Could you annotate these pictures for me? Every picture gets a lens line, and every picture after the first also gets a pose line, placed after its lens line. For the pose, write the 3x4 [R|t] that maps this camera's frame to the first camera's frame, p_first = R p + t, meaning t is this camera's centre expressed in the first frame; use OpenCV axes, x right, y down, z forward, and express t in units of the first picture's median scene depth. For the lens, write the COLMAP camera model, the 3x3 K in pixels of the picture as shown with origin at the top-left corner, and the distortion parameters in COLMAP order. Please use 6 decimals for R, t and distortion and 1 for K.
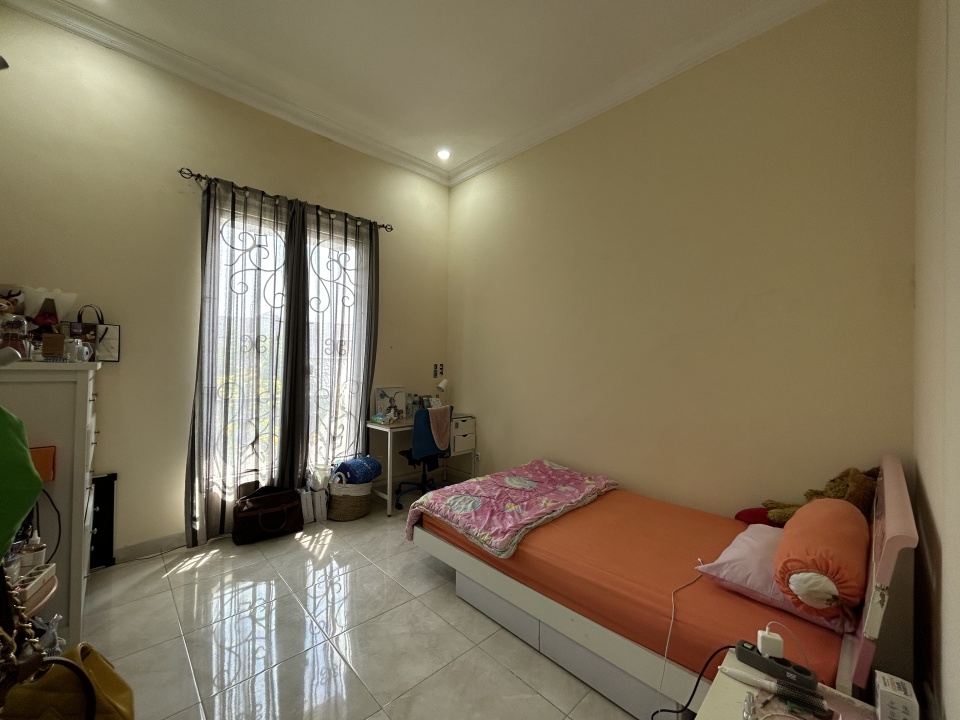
lens RADIAL K [[390.4, 0, 477.5], [0, 390.4, 359.6], [0, 0, 1]] dist [-0.001522, 0.000704]
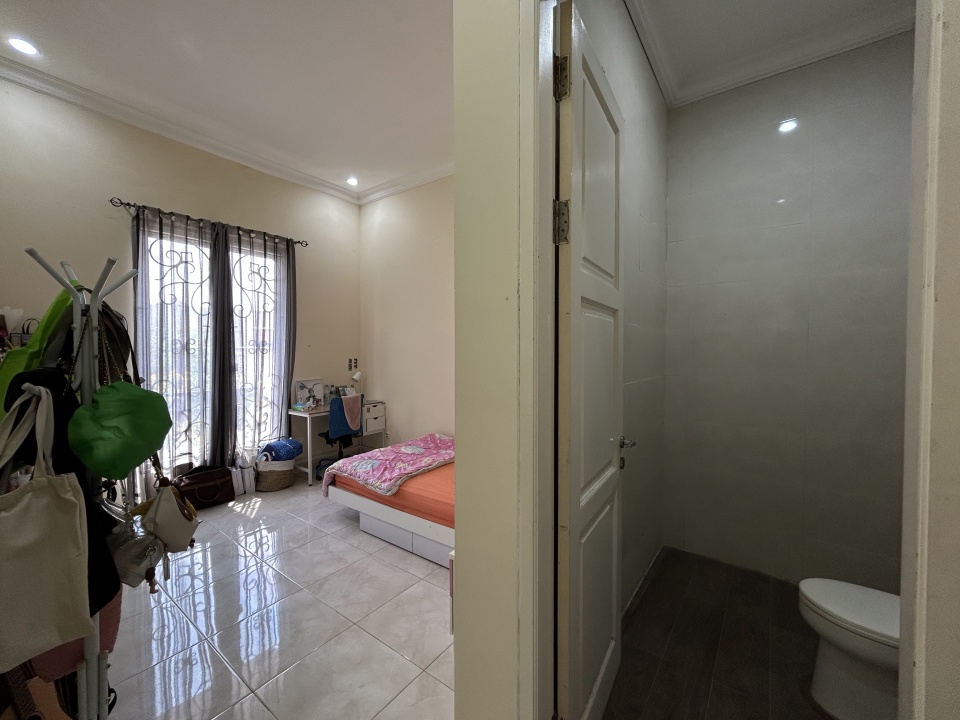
lens RADIAL K [[390.4, 0, 477.5], [0, 390.4, 359.6], [0, 0, 1]] dist [-0.001522, 0.000704]
pose [[0.984883, -0.016493, 0.172431, 0.094202], [0.010683, 0.999345, 0.034571, -0.032568], [-0.172889, -0.032206, 0.984415, -0.310483]]
